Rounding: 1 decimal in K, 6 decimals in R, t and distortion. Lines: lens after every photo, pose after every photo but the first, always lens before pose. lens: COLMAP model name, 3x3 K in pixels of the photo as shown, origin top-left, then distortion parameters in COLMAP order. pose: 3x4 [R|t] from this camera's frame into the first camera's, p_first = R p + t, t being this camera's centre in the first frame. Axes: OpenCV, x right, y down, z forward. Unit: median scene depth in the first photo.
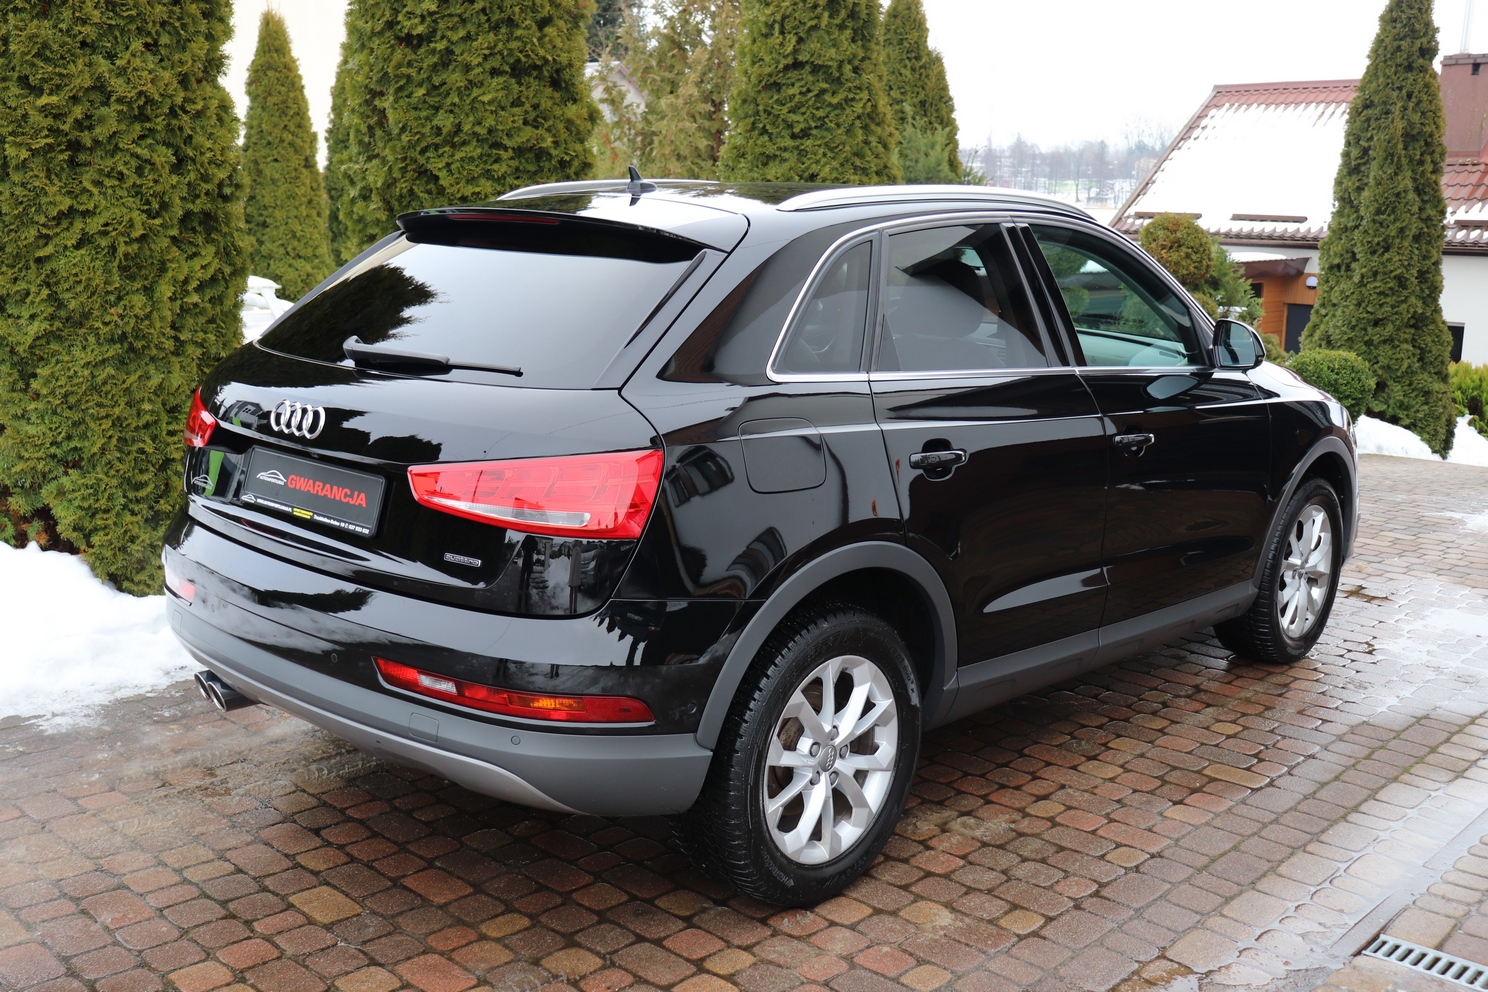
lens RADIAL K [[1491.9, 0, 717.8], [0, 1491.9, 484.8], [0, 0, 1]] dist [-0.060895, 0.000000]
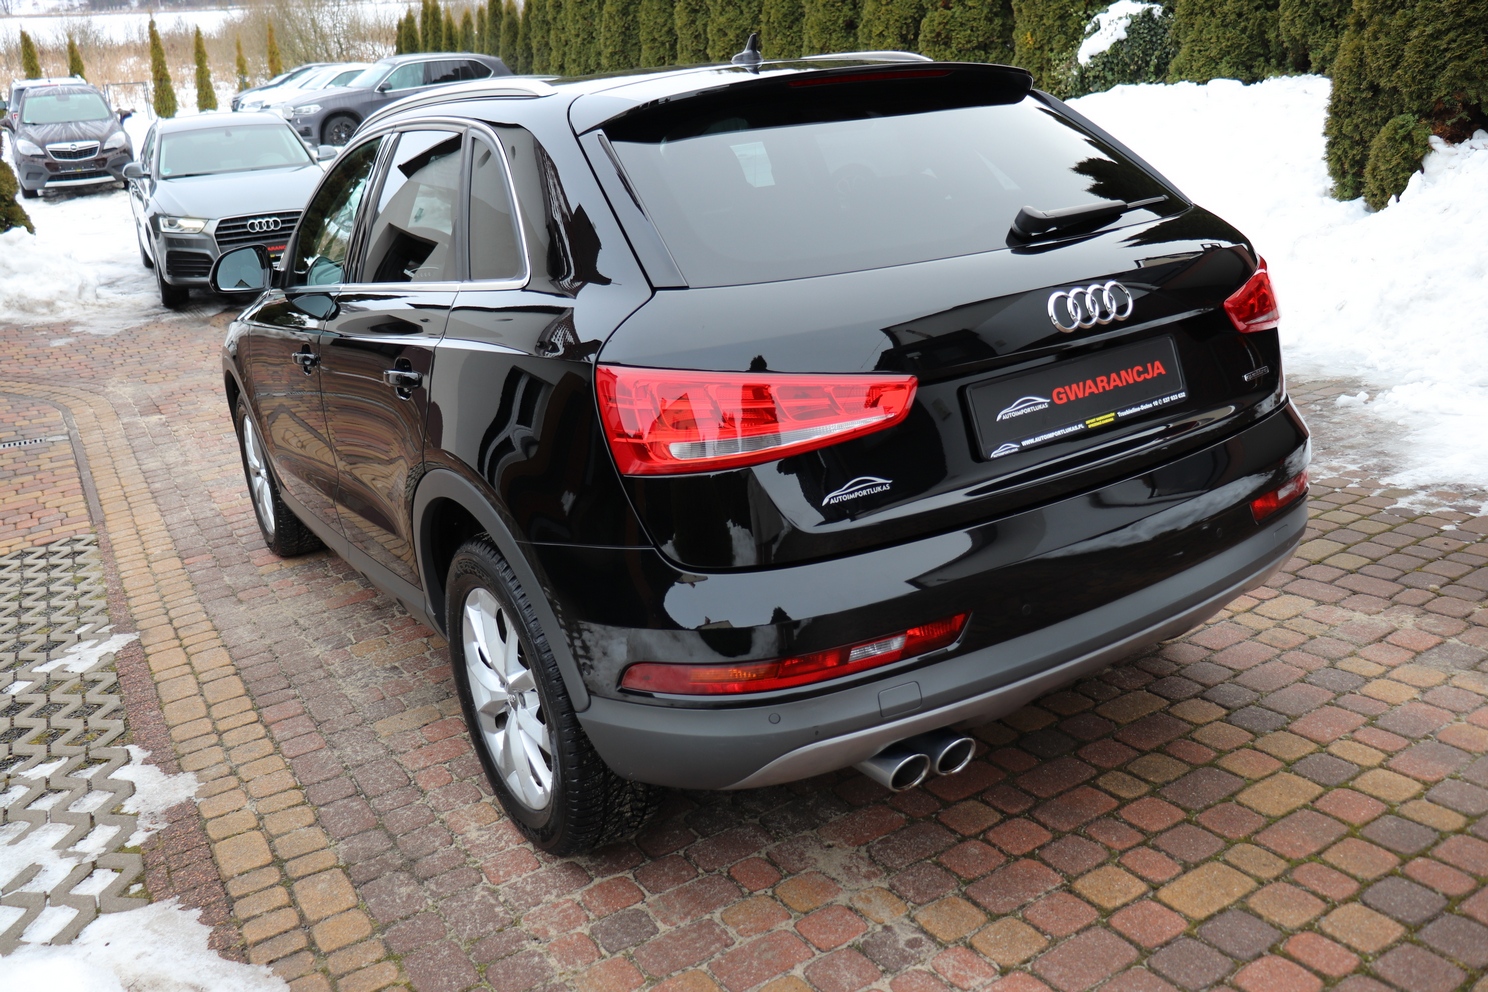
lens RADIAL K [[1233.6, 0, 723.2], [0, 1233.6, 480.0], [0, 0, 1]] dist [-0.176821, 0.152571]
pose [[0.265210, -0.316774, 0.910669, -0.958464], [0.288797, 0.927226, 0.238428, -0.170382], [-0.919924, 0.199764, 0.337393, 0.977719]]
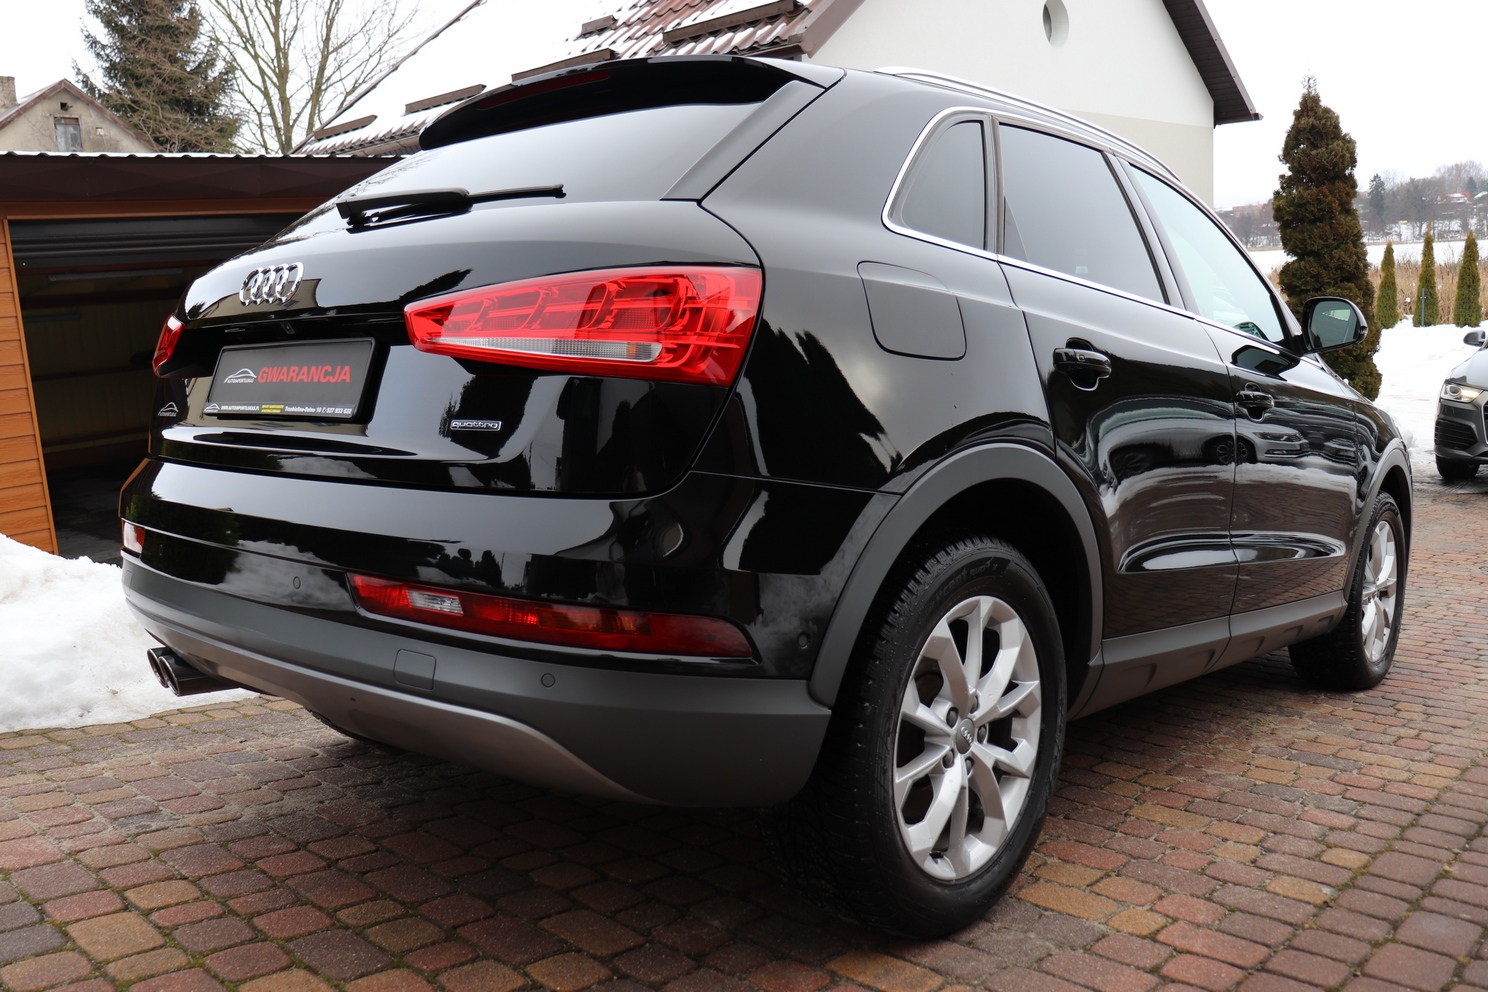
lens RADIAL K [[1233.6, 0, 729.8], [0, 1233.6, 480.2], [0, 0, 1]] dist [-0.176821, 0.152571]
pose [[0.999877, -0.001131, 0.015629, -0.055464], [0.003173, 0.991346, -0.131237, 0.137971], [-0.015346, 0.131270, 0.991228, 0.392204]]
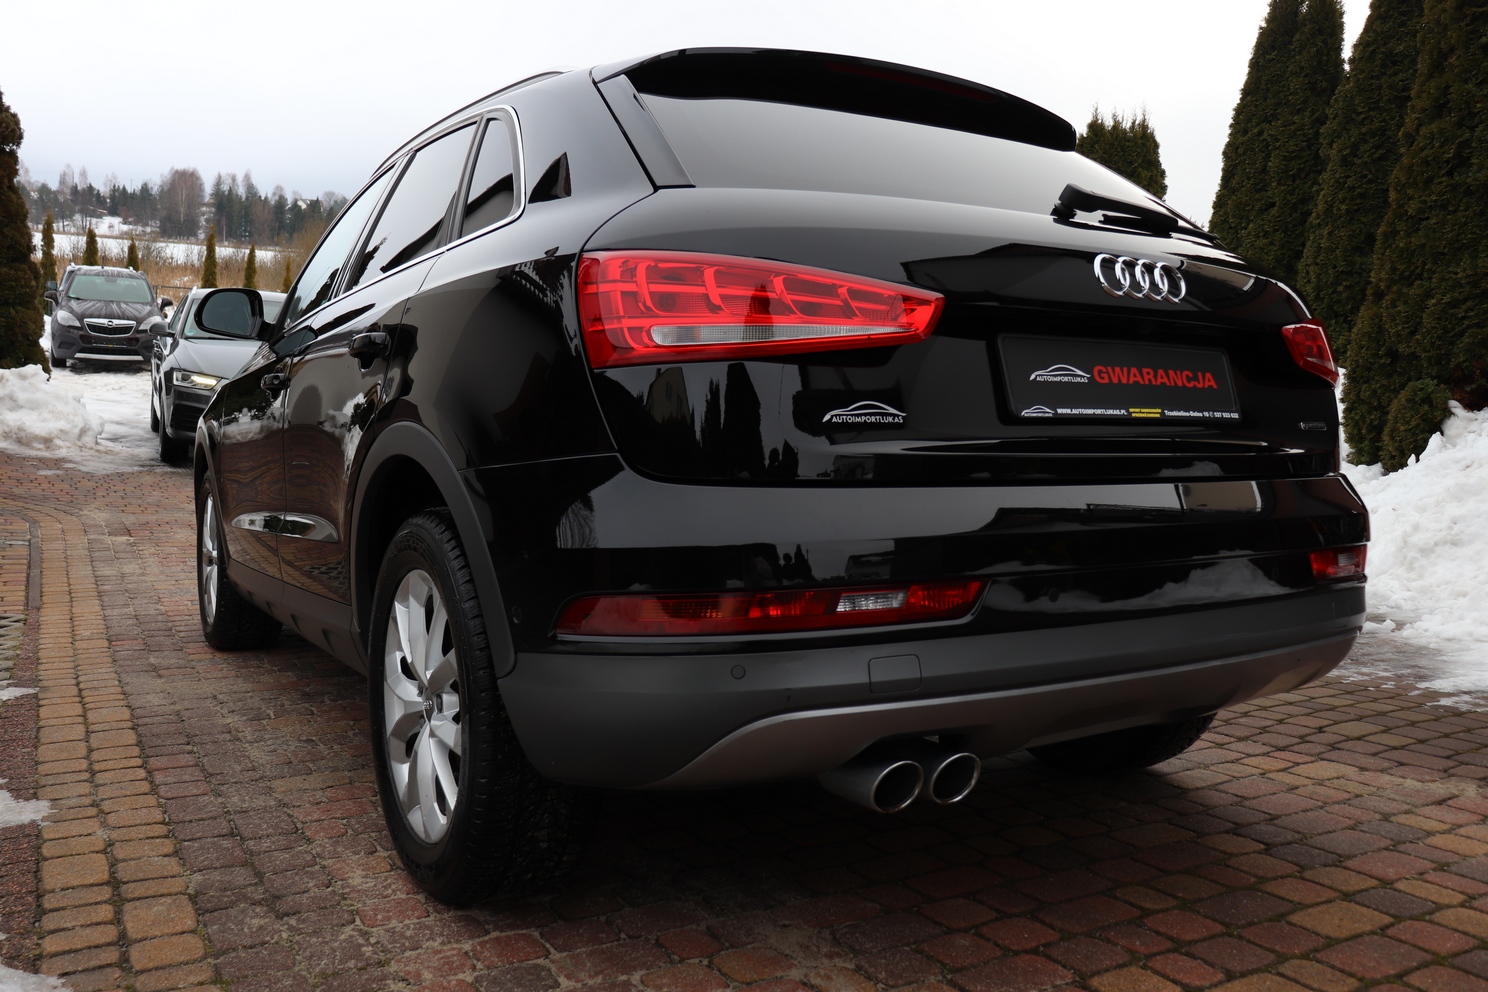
lens RADIAL K [[1233.6, 0, 725.1], [0, 1233.6, 484.3], [0, 0, 1]] dist [-0.176821, 0.152571]
pose [[0.282439, -0.068913, 0.956807, -0.900081], [0.176779, 0.984073, 0.018694, 0.006574], [-0.942856, 0.163864, 0.290123, 1.033346]]
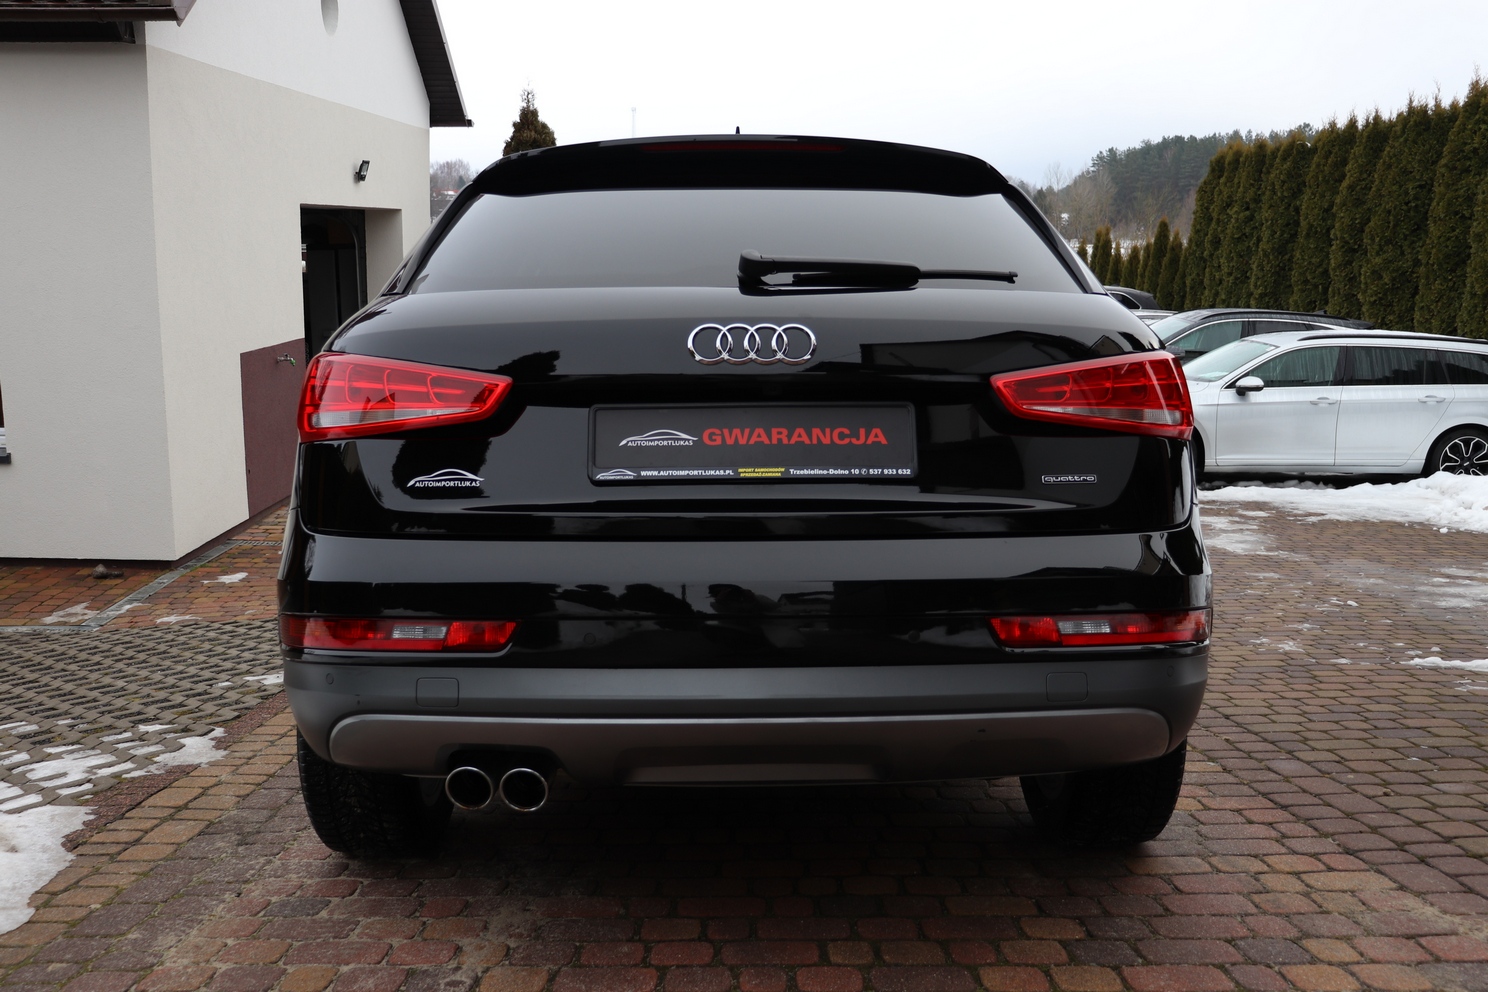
lens RADIAL K [[1355.6, 0, 755.4], [0, 1355.6, 491.5], [0, 0, 1]] dist [-0.072269, 0.000000]
pose [[0.713427, -0.060574, 0.698107, -0.759614], [0.153319, 0.985611, -0.071163, 0.077067], [-0.683751, 0.157803, 0.712448, 0.523727]]
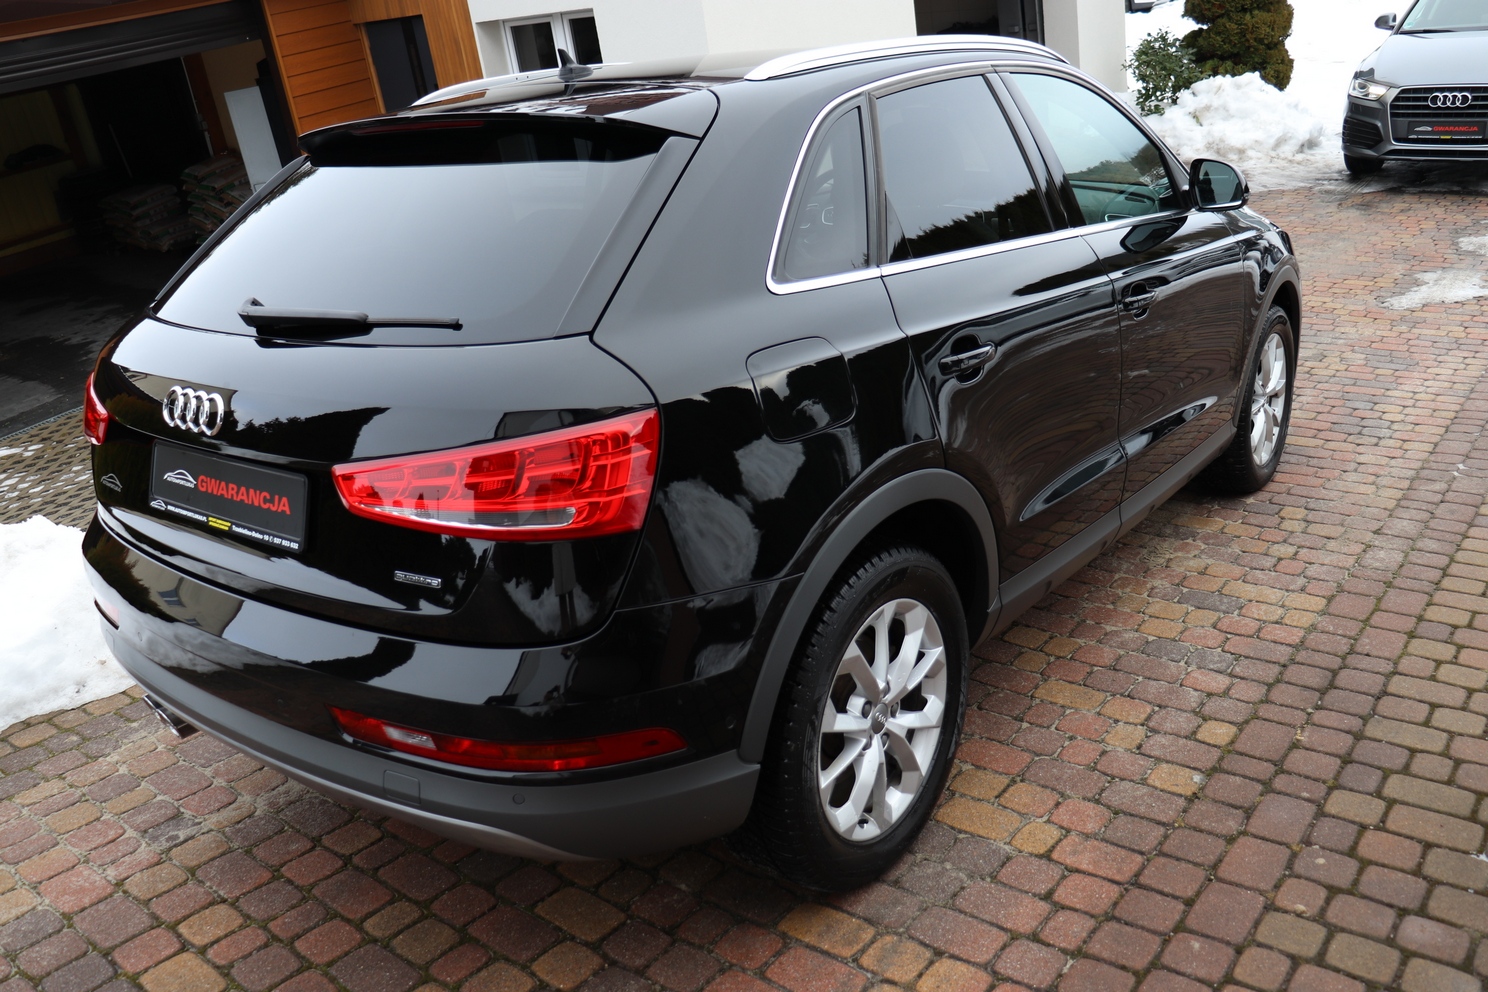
lens RADIAL K [[1233.6, 0, 734.2], [0, 1233.6, 482.5], [0, 0, 1]] dist [-0.176821, 0.152571]
pose [[0.991312, -0.118772, 0.056513, -0.034396], [0.110512, 0.985094, 0.131821, -0.058726], [-0.071327, -0.124430, 0.989661, 0.333535]]
